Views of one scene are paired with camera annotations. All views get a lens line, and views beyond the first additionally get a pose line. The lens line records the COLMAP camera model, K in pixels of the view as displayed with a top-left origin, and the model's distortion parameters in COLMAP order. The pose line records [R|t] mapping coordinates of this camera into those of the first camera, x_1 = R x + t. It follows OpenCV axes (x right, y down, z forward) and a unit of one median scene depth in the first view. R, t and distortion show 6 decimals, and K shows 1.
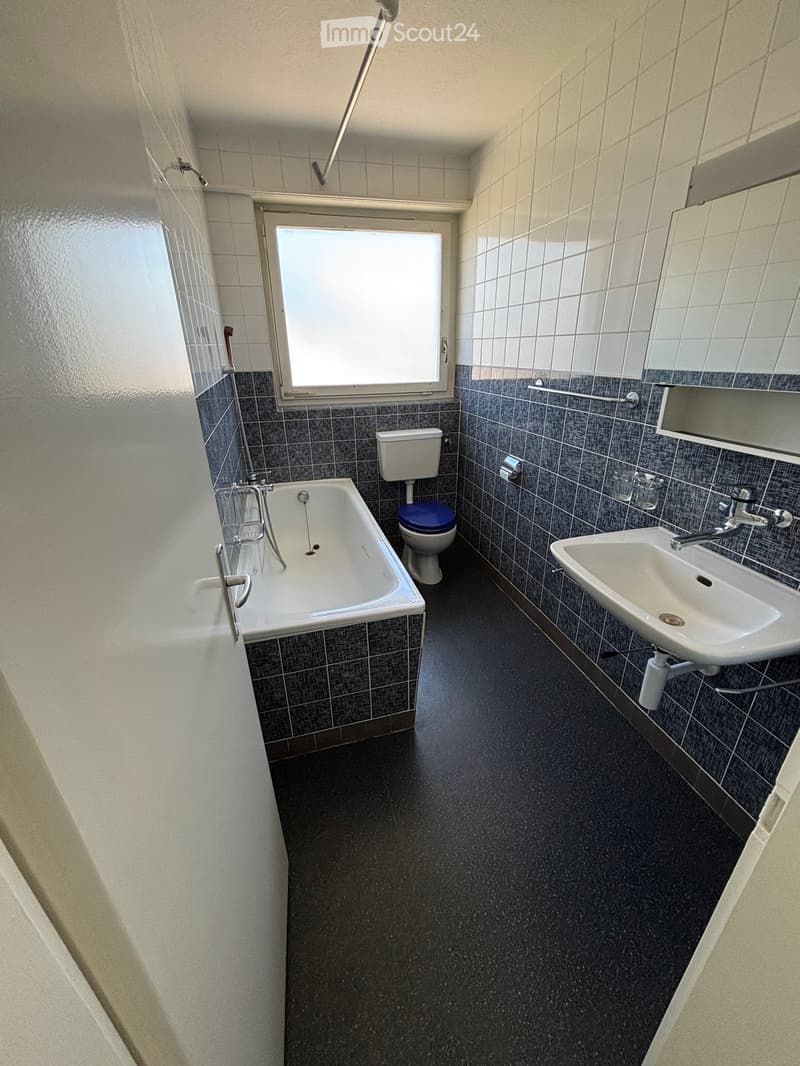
lens RADIAL K [[432.7, 0, 397.6], [0, 432.7, 532.0], [0, 0, 1]] dist [-0.001667, -0.000040]
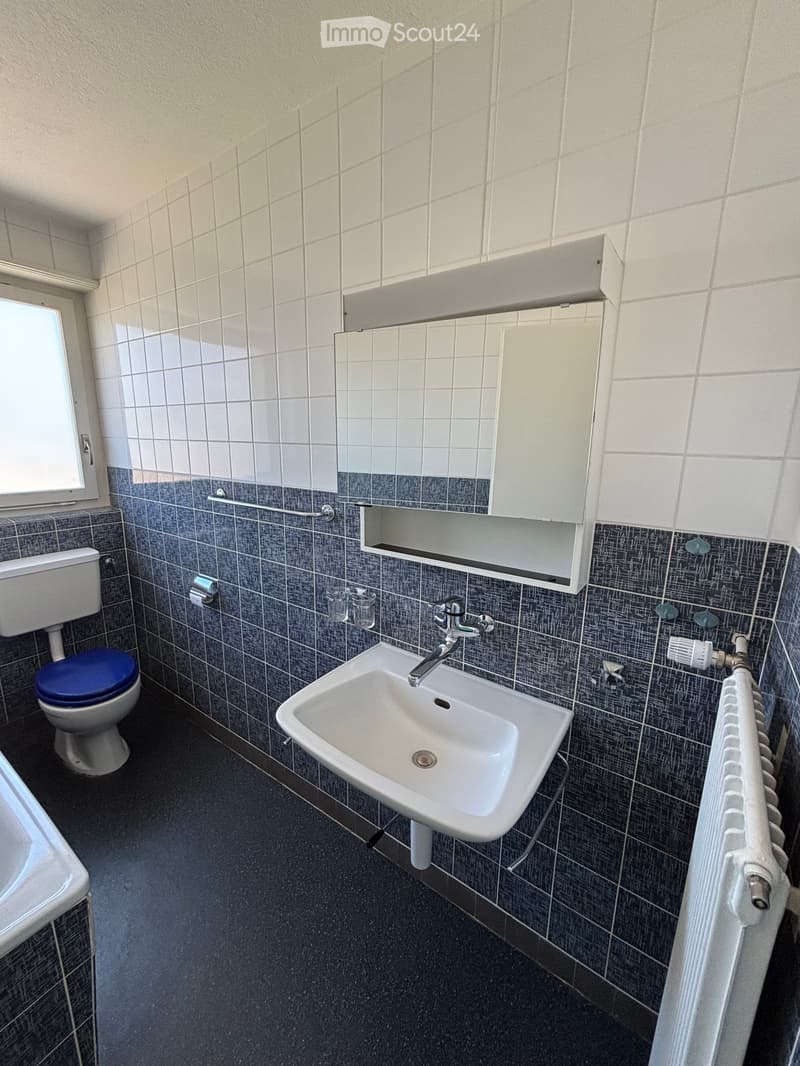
lens RADIAL K [[431.4, 0, 399.1], [0, 431.4, 530.9], [0, 0, 1]] dist [0.000408, -0.000267]
pose [[0.769995, -0.106188, 0.629151, 0.053719], [0.224105, 0.968240, -0.110854, -0.097251], [-0.597398, 0.226353, 0.769338, 0.149860]]
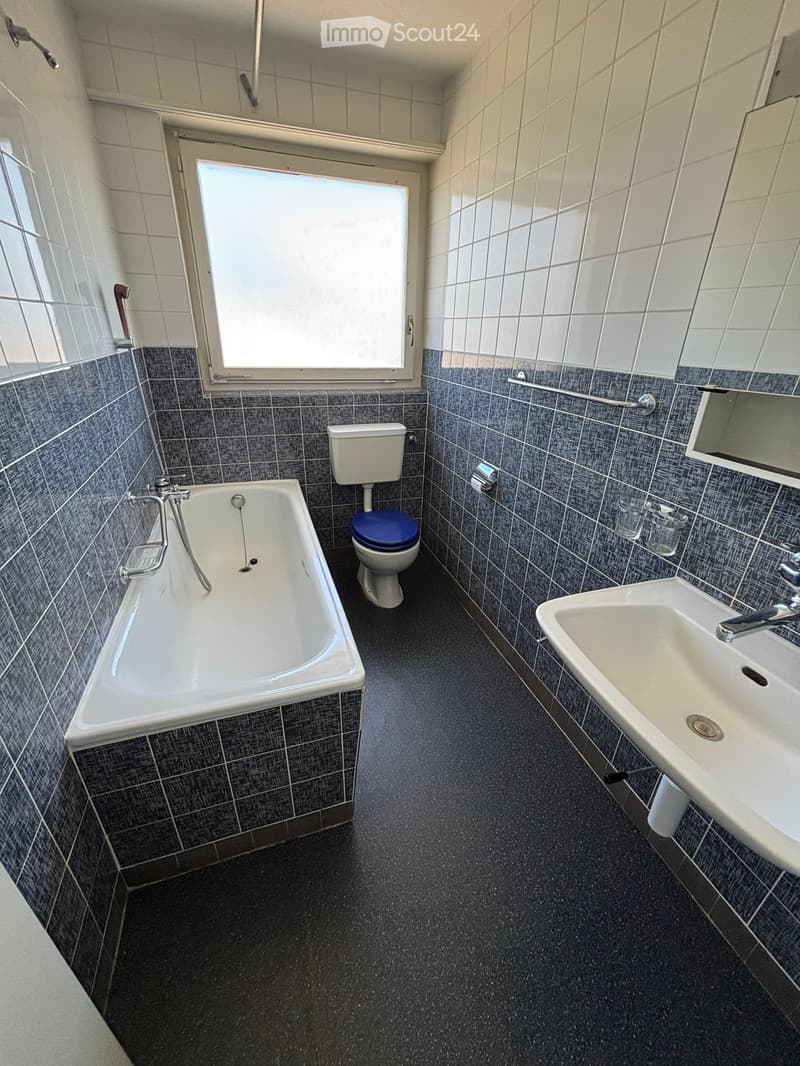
lens RADIAL K [[431.4, 0, 399.1], [0, 431.4, 530.9], [0, 0, 1]] dist [0.000408, -0.000267]
pose [[0.997852, 0.015051, 0.063762, 0.055015], [-0.017039, 0.999382, 0.030751, -0.077998], [-0.063260, -0.031771, 0.997491, 0.208955]]
